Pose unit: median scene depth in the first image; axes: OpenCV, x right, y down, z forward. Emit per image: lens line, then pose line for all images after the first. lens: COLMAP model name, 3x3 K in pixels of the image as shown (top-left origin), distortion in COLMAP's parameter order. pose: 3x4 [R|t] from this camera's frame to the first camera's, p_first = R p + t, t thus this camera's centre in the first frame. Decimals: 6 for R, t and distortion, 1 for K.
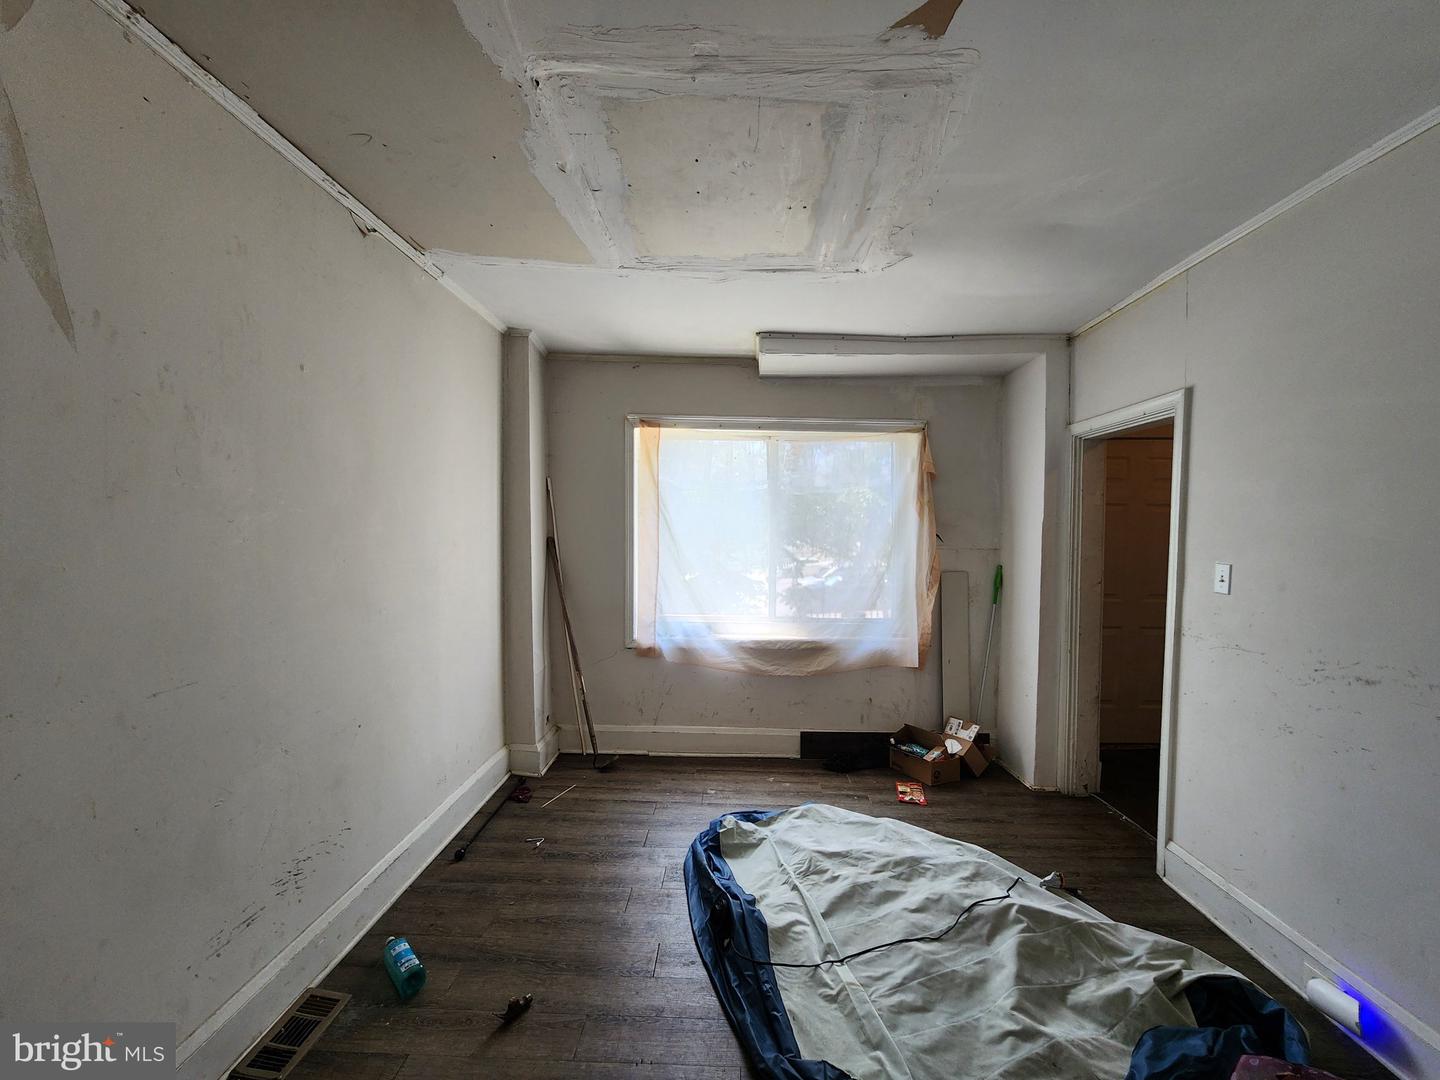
lens RADIAL K [[592.7, 0, 731.0], [0, 592.7, 542.7], [0, 0, 1]] dist [0.002036, 0.002682]
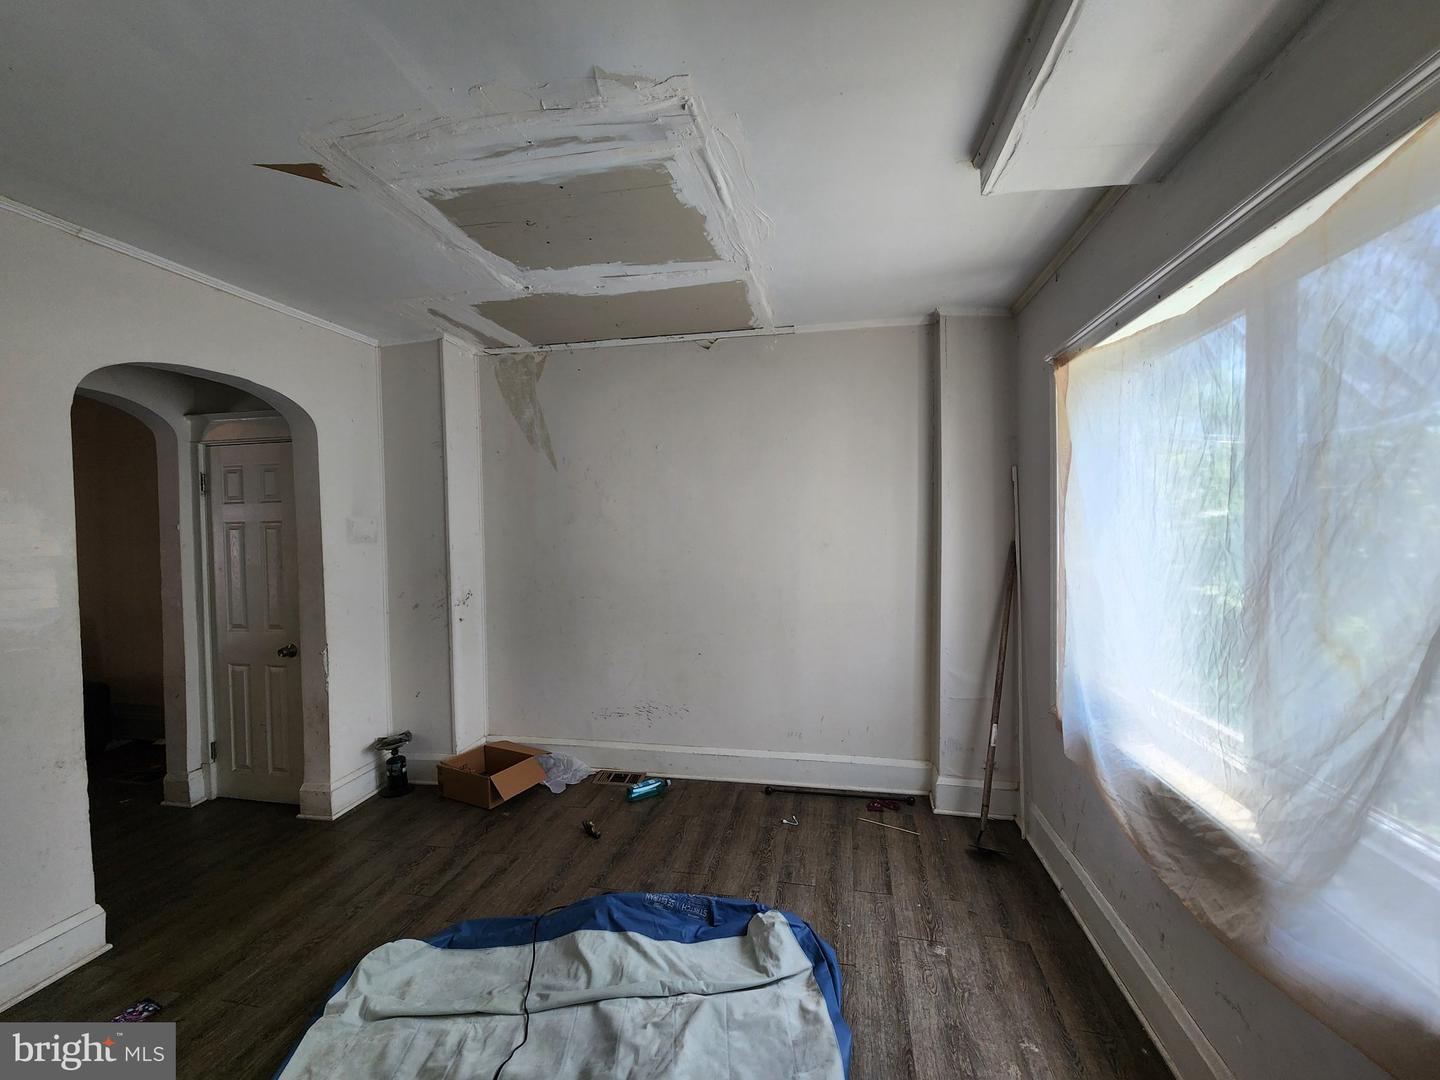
lens RADIAL K [[592.7, 0, 730.0], [0, 592.7, 540.3], [0, 0, 1]] dist [0.002036, 0.002682]
pose [[-0.170077, 0.014037, -0.985331, 0.707262], [-0.018171, 0.999684, 0.017378, -0.023151], [0.985263, 0.020860, -0.169768, 1.003662]]
